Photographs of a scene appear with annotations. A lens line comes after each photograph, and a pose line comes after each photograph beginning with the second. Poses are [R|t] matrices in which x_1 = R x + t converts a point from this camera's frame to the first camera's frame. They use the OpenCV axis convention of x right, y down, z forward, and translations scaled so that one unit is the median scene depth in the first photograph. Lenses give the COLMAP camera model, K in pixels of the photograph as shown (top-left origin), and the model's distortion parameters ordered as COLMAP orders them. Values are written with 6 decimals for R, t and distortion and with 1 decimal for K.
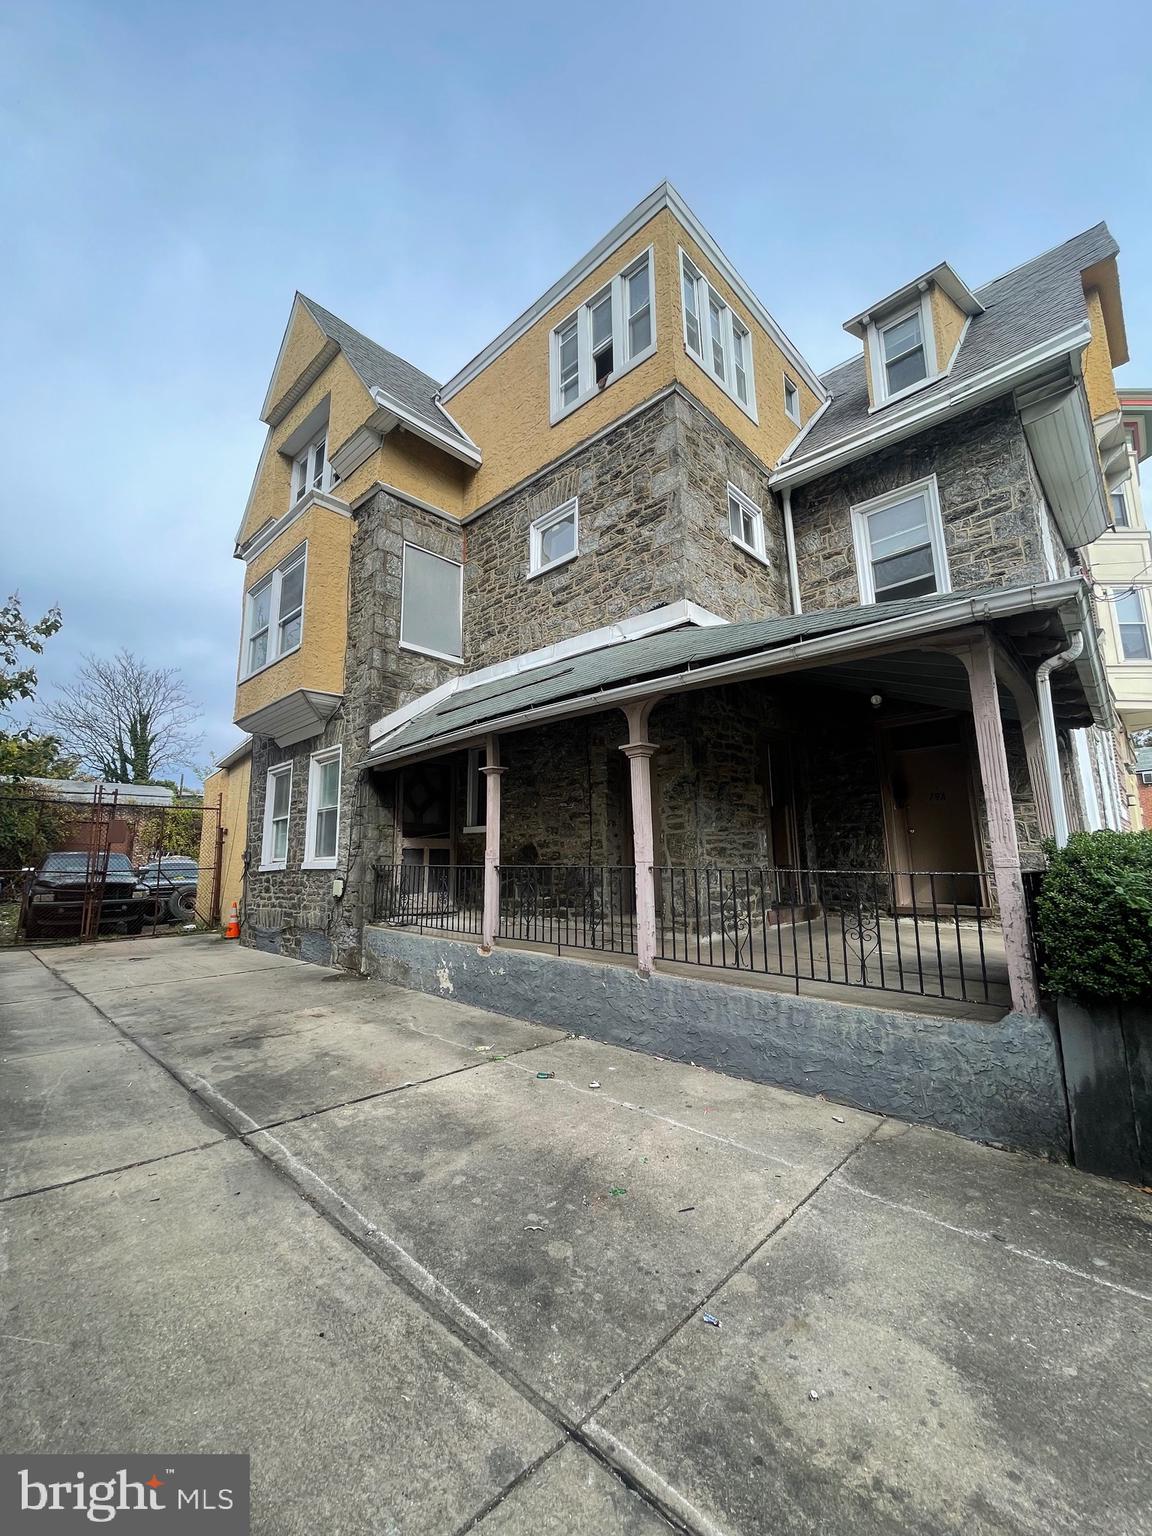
lens RADIAL K [[620.3, 0, 577.9], [0, 620.3, 759.4], [0, 0, 1]] dist [-0.003501, 0.000128]
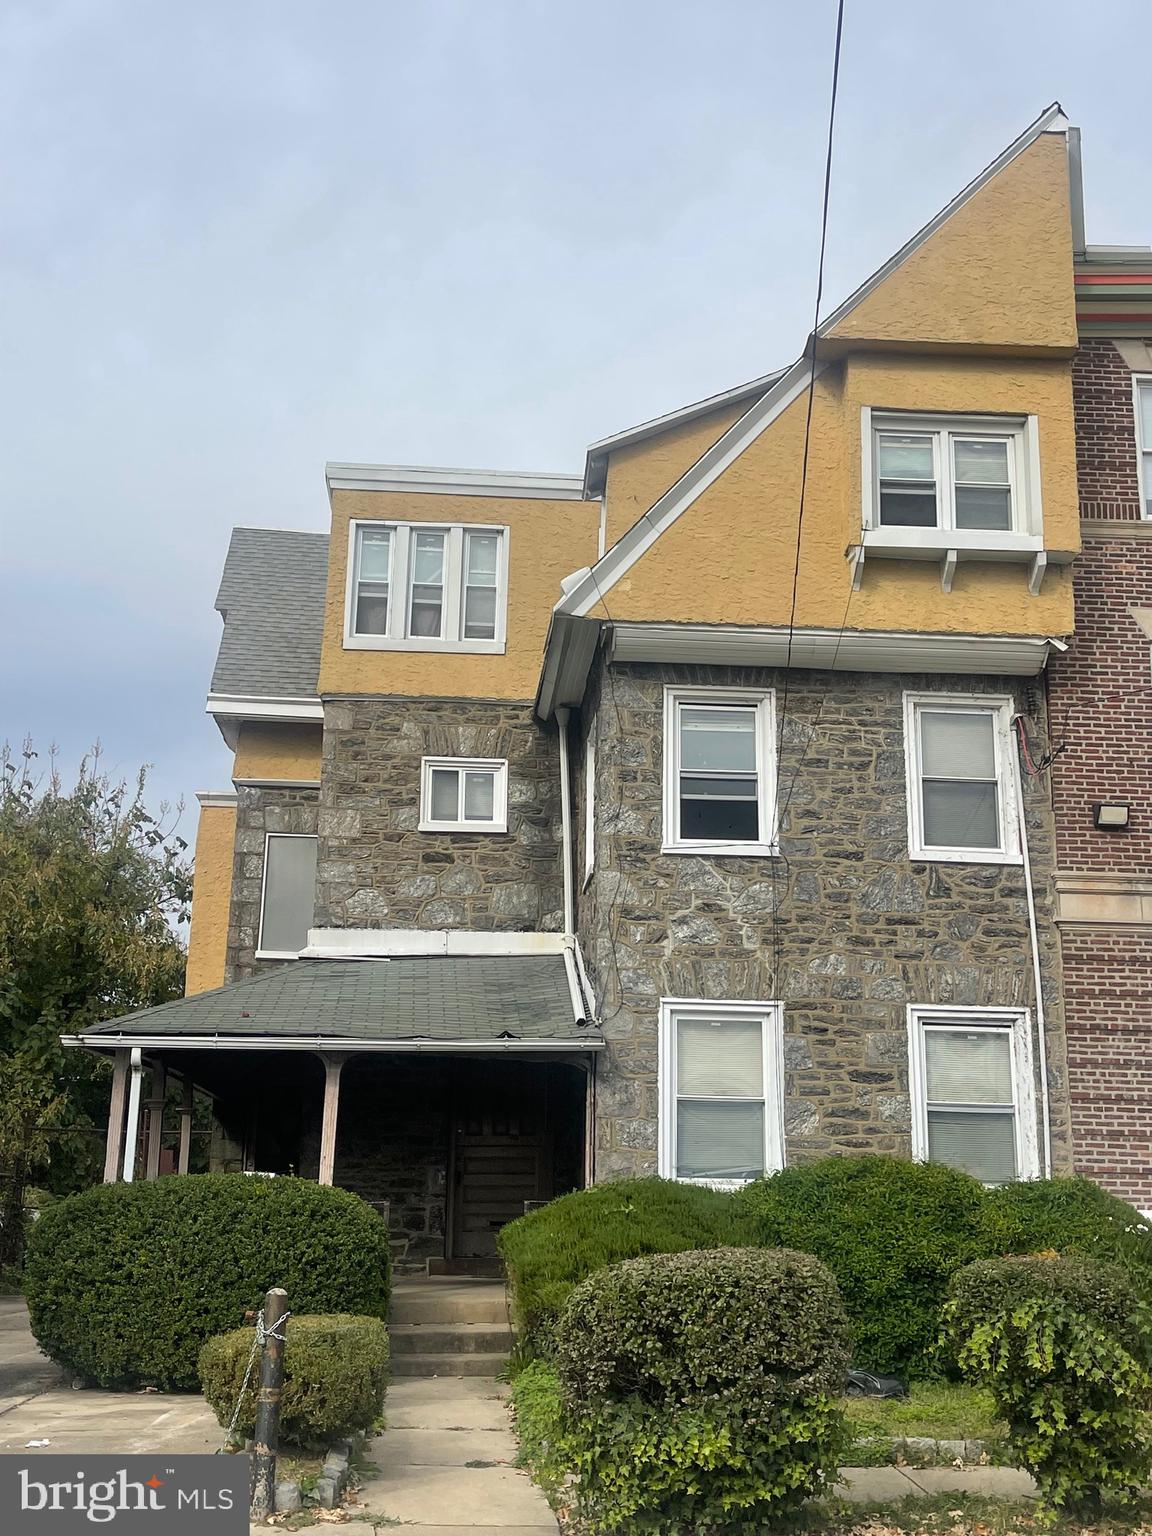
lens RADIAL K [[1763.8, 0, 566.8], [0, 1763.8, 765.9], [0, 0, 1]] dist [0.076884, 0.000000]
pose [[0.739725, -0.148288, -0.656367, 1.736650], [0.087598, 0.988337, -0.124565, -0.093421], [0.667183, 0.034648, 0.744088, -0.615135]]
